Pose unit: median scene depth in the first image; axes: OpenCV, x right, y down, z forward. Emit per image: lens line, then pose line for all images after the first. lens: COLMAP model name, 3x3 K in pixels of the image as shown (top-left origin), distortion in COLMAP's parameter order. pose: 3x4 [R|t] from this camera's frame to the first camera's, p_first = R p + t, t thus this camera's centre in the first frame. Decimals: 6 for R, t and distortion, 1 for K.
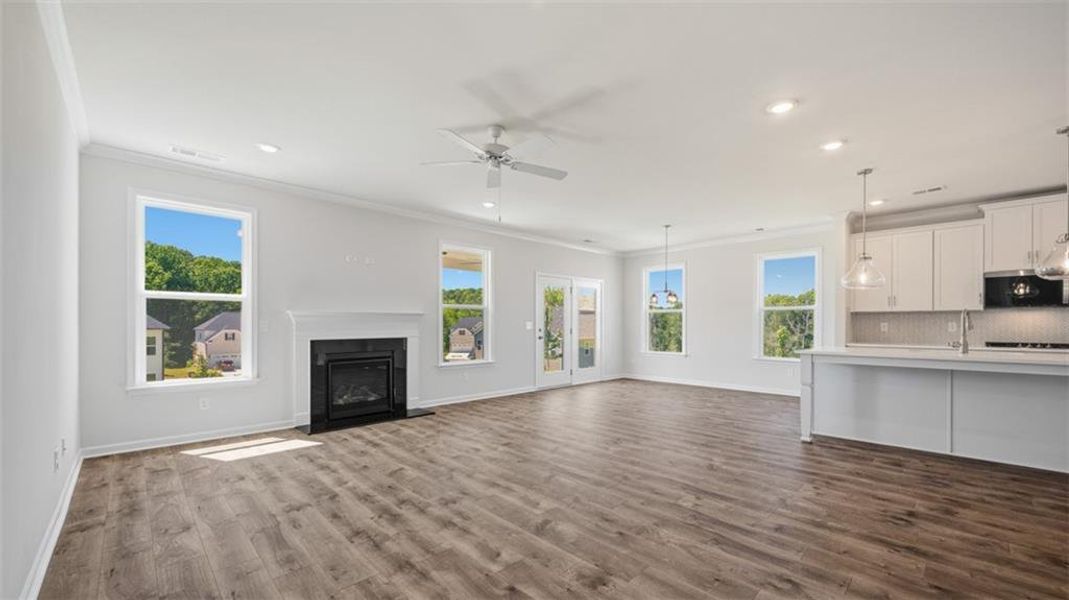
lens RADIAL K [[425.1, 0, 540.6], [0, 425.1, 323.9], [0, 0, 1]] dist [0.003078, -0.000929]
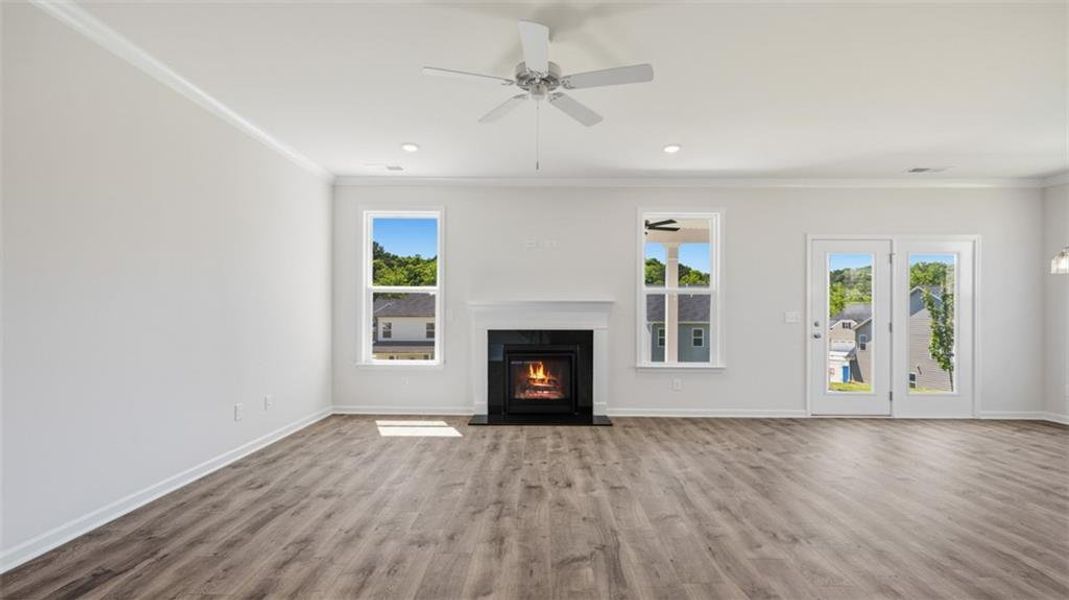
lens RADIAL K [[466.8, 0, 538.3], [0, 466.8, 312.9], [0, 0, 1]] dist [-0.001631, 0.000473]
pose [[0.705517, 0.002939, -0.708687, 0.344874], [-0.003915, 0.999992, 0.000250, -0.002155], [0.708682, 0.002598, 0.705523, 0.347792]]
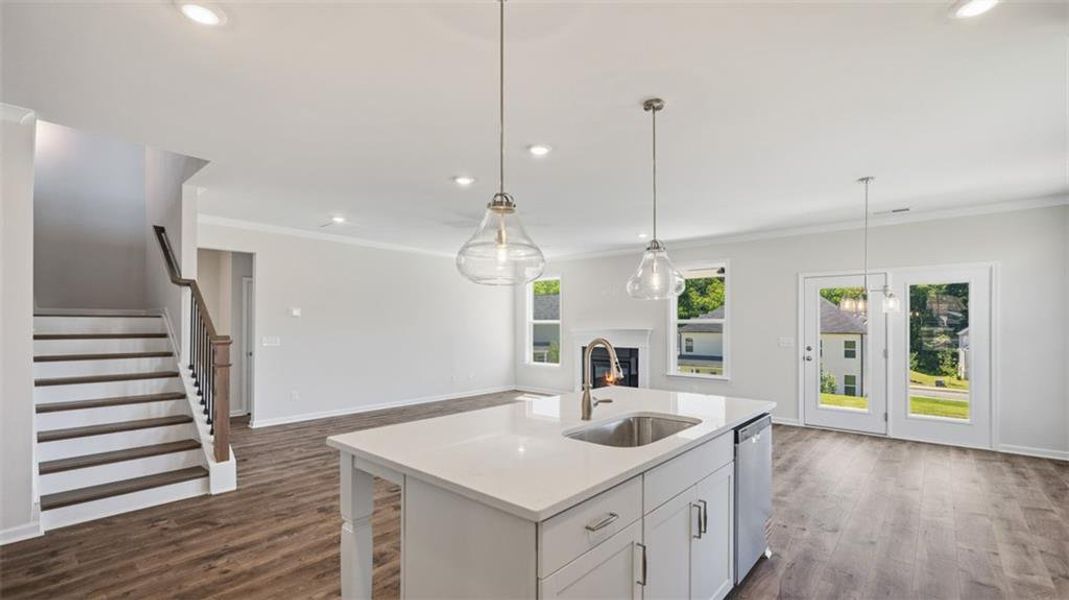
lens RADIAL K [[466.8, 0, 534.4], [0, 466.8, 329.2], [0, 0, 1]] dist [-0.001631, 0.000473]
pose [[0.065013, 0.006697, -0.997862, 1.367896], [-0.000877, 0.999977, 0.006654, -0.043868], [0.997884, 0.000443, 0.065017, 0.774770]]
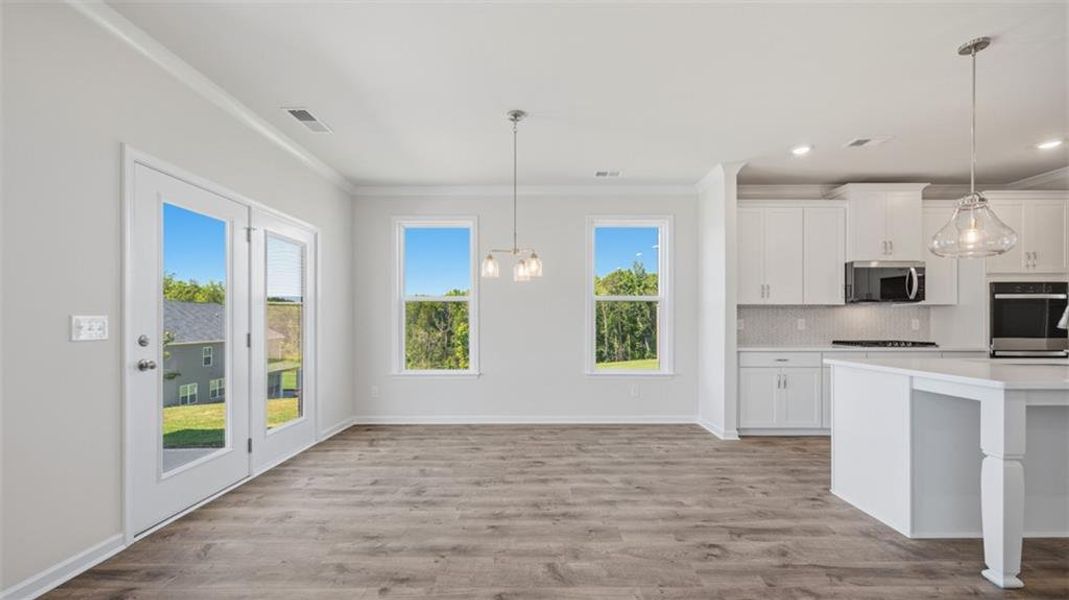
lens RADIAL K [[425.1, 0, 537.5], [0, 425.1, 318.9], [0, 0, 1]] dist [0.003078, -0.000929]
pose [[0.707654, 0.002706, 0.706554, -0.029572], [0.001907, 0.999982, -0.005740, 0.001247], [-0.706557, 0.005410, 0.707636, 0.994009]]
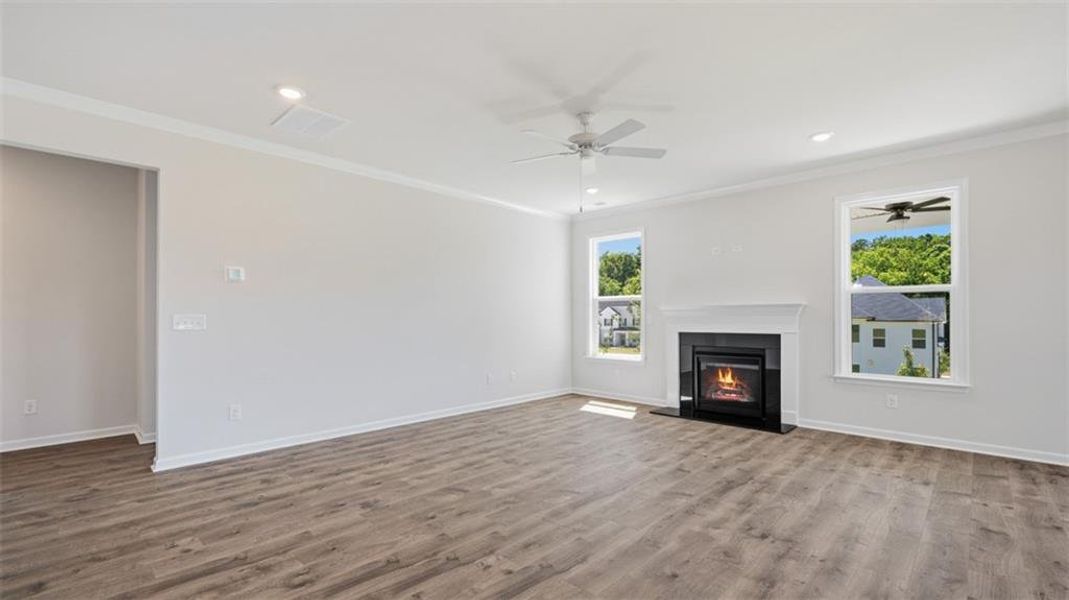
lens RADIAL K [[466.8, 0, 537.7], [0, 466.8, 317.7], [0, 0, 1]] dist [-0.001631, 0.000473]
pose [[0.025303, 0.002542, -0.999677, 0.731010], [0.002670, 0.999993, 0.002610, -0.003942], [0.999676, -0.002735, 0.025296, 0.665994]]
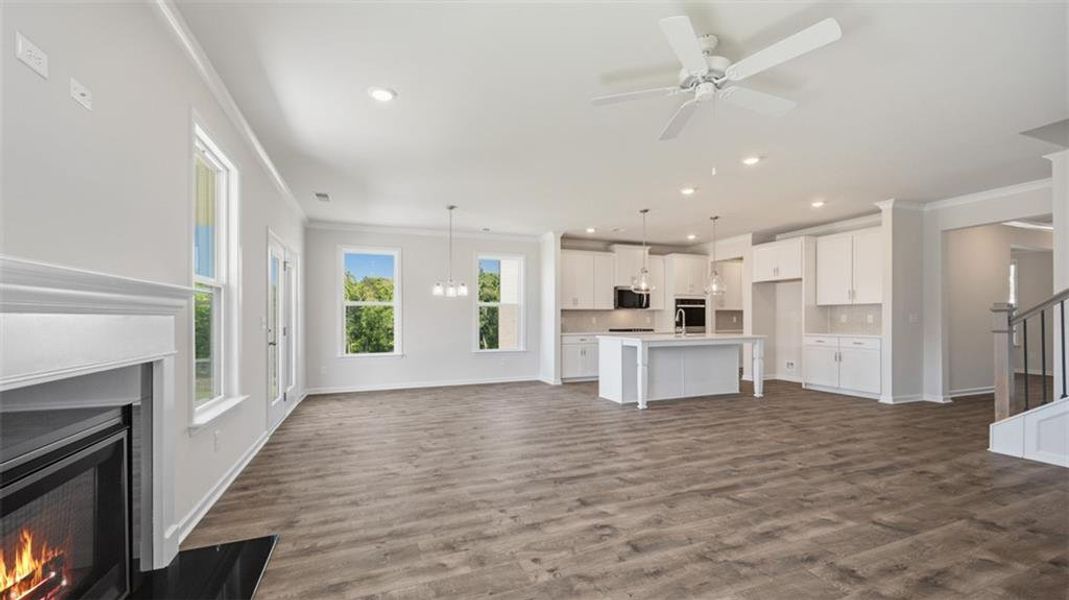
lens RADIAL K [[425.1, 0, 543.2], [0, 425.1, 314.5], [0, 0, 1]] dist [0.003078, -0.000929]
pose [[0.384252, 0.006983, 0.923202, -0.662500], [0.004568, 0.999945, -0.009465, 0.000674], [-0.923217, 0.007855, 0.384199, 0.754107]]
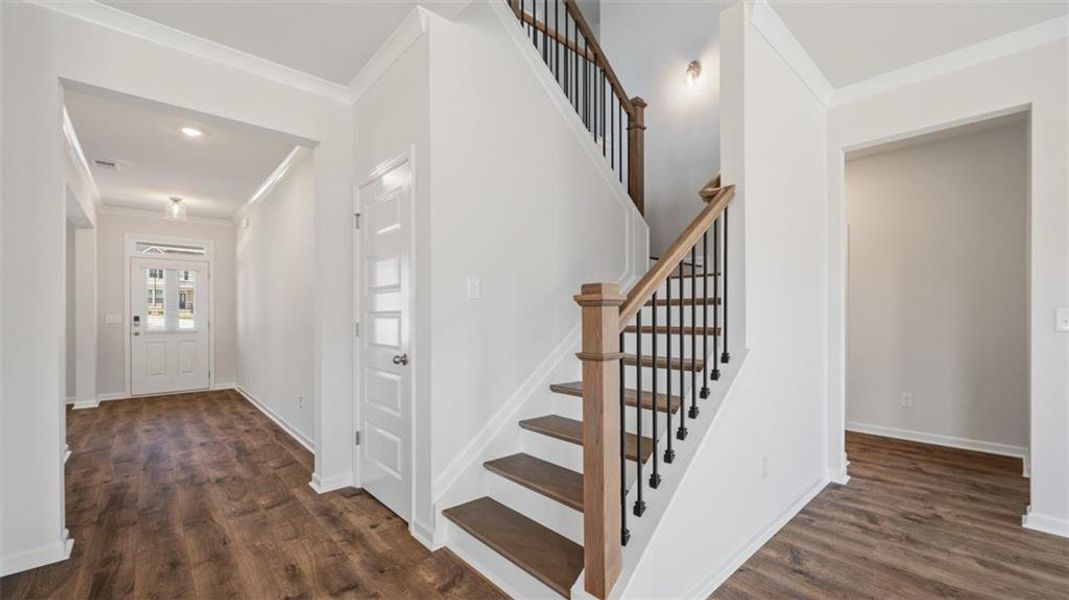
lens RADIAL K [[425.1, 0, 541.2], [0, 425.1, 315.3], [0, 0, 1]] dist [0.003078, -0.000929]
pose [[-0.999578, 0.002414, 0.028965, 0.492781], [0.002379, 0.999996, -0.001246, -0.001034], [-0.028968, -0.001176, -0.999580, 0.570614]]
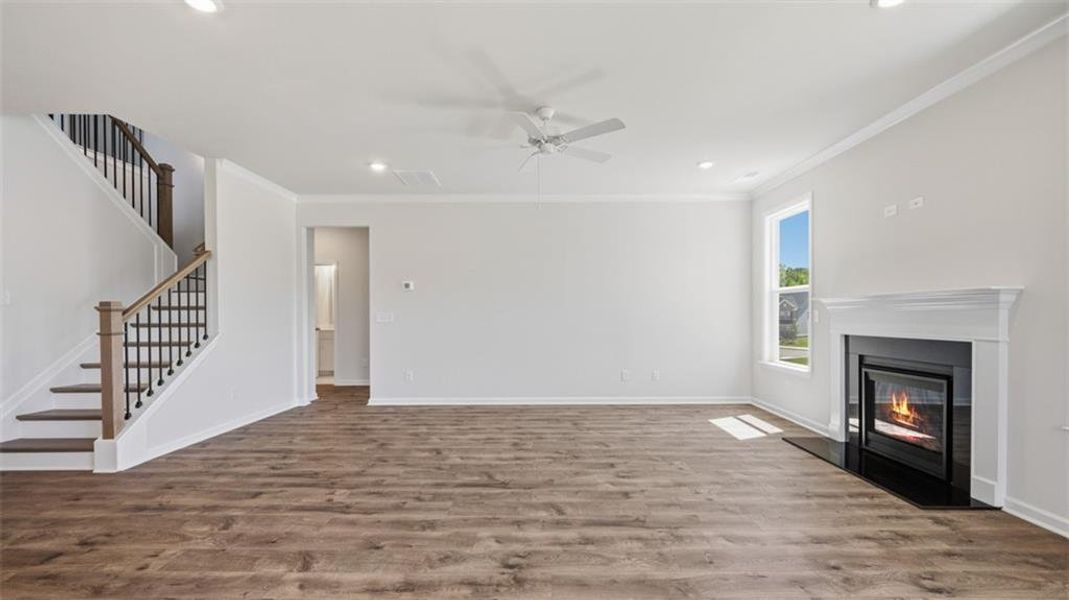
lens RADIAL K [[447.2, 0, 534.2], [0, 447.2, 319.7], [0, 0, 1]] dist [-0.001579, -0.000087]
pose [[-0.710265, 0.009866, -0.703865, 0.479981], [0.004099, 0.999943, 0.009880, 0.000818], [0.703922, 0.004133, -0.710265, 1.307964]]
